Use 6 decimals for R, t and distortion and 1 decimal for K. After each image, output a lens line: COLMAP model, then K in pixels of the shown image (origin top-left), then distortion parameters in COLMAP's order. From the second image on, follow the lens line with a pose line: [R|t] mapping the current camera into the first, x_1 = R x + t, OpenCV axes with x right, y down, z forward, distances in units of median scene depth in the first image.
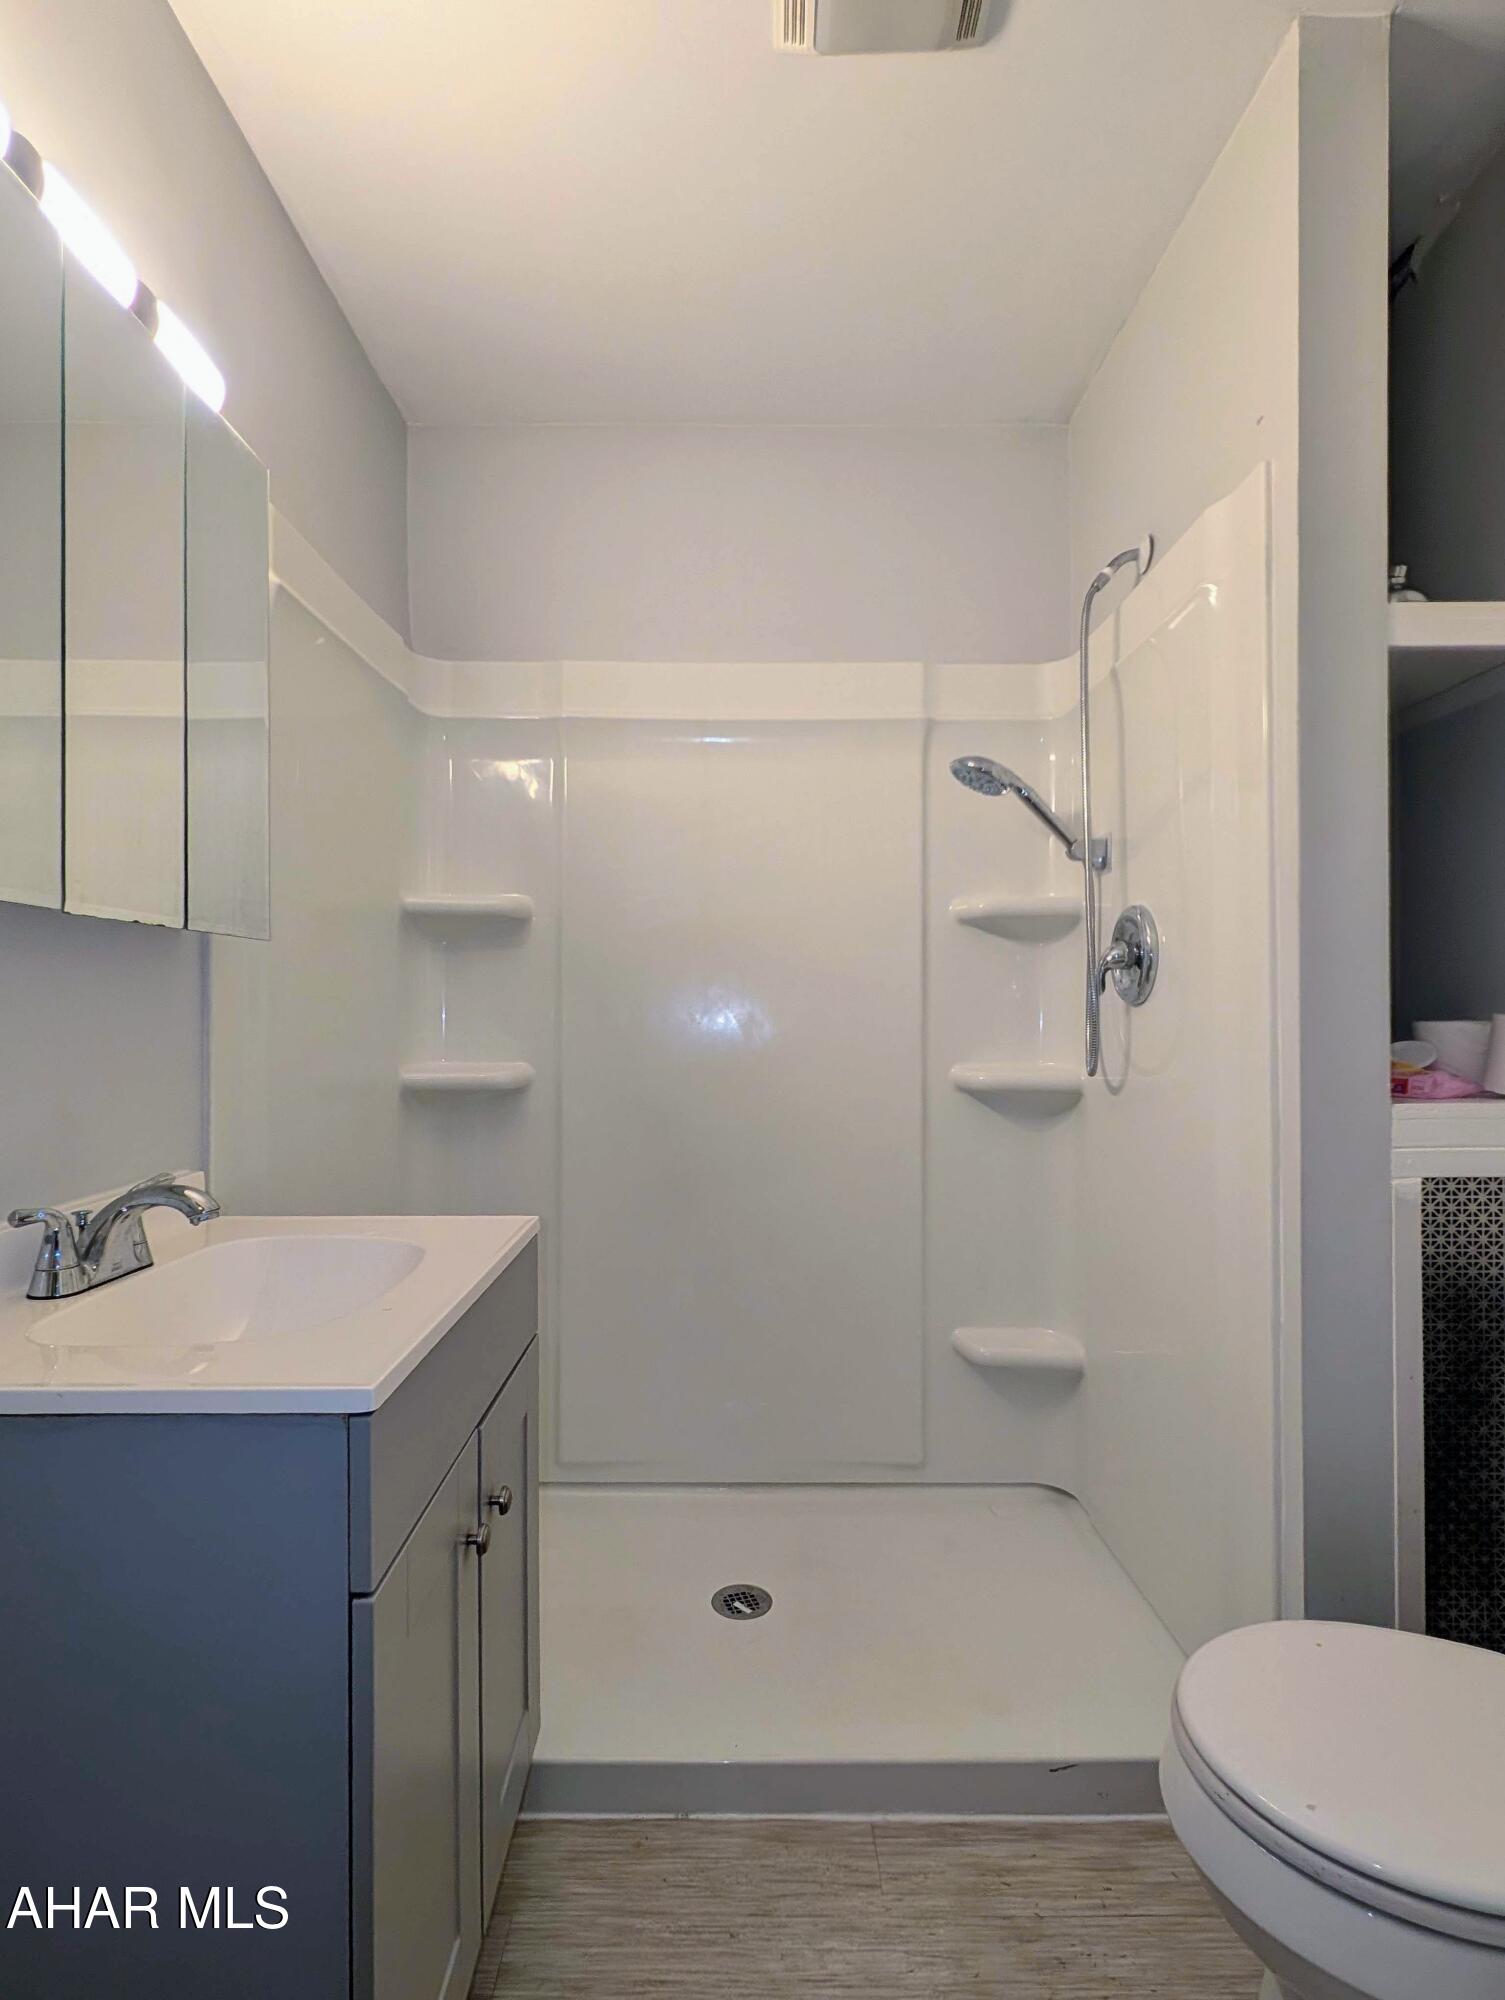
lens RADIAL K [[1018.5, 0, 749.8], [0, 1018.5, 1001.9], [0, 0, 1]] dist [0.006091, 0.001702]
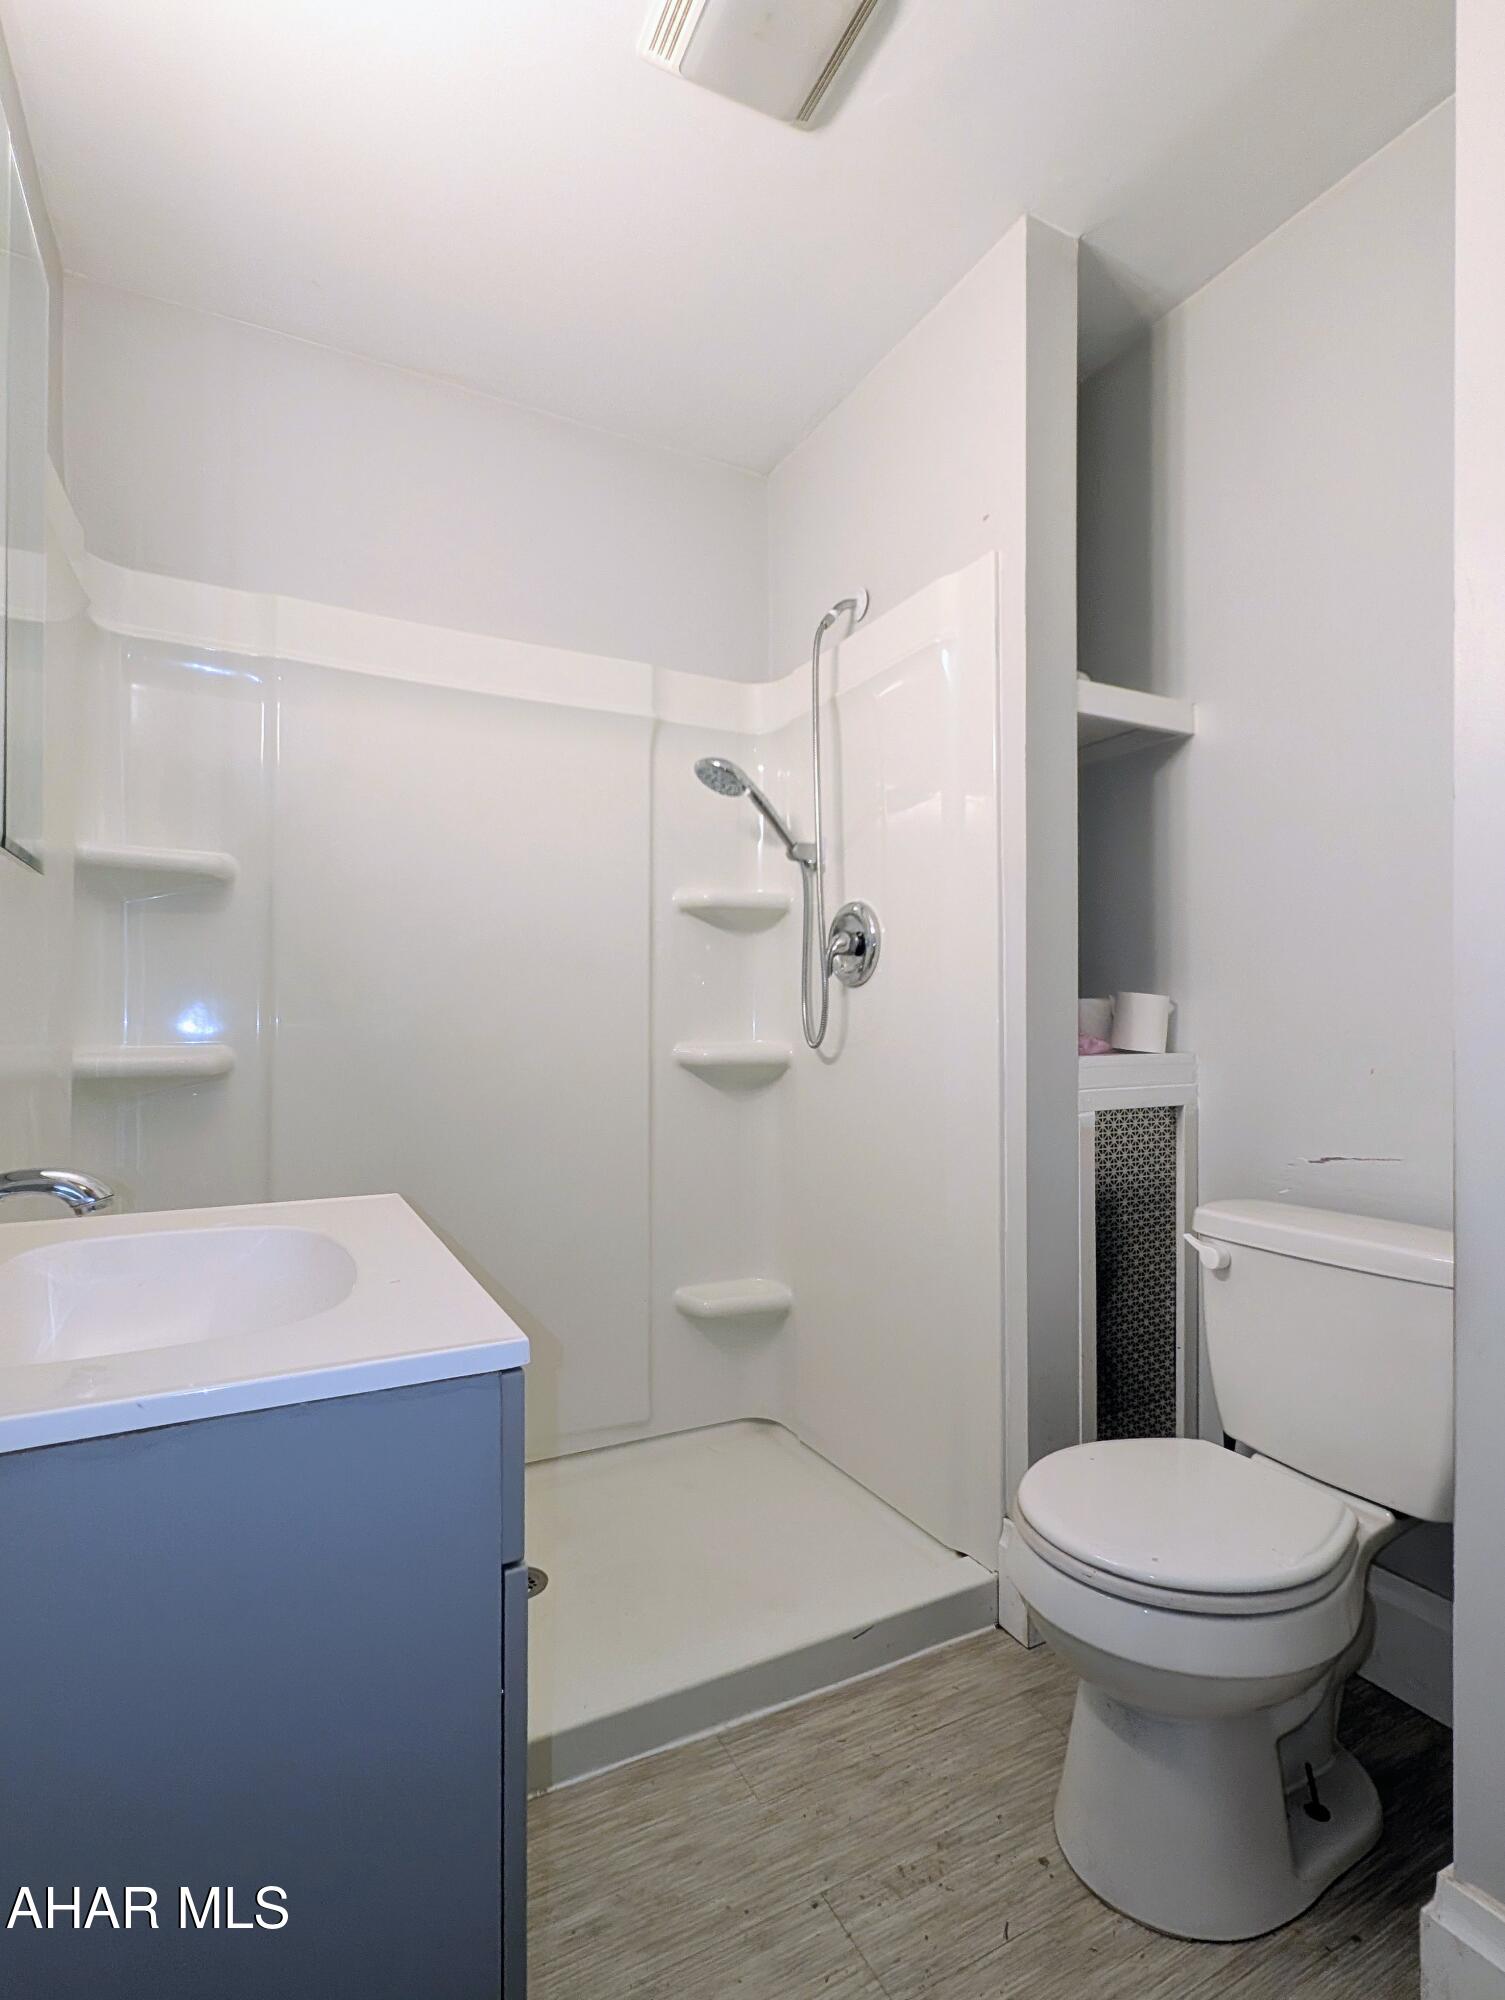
lens RADIAL K [[1018.5, 0, 686.3], [0, 1018.5, 1010.8], [0, 0, 1]] dist [0.006091, 0.001702]
pose [[0.885420, 0.009115, 0.464702, -0.333044], [-0.006781, 0.999955, -0.006695, 0.039892], [-0.464742, 0.002777, 0.885442, 0.049837]]
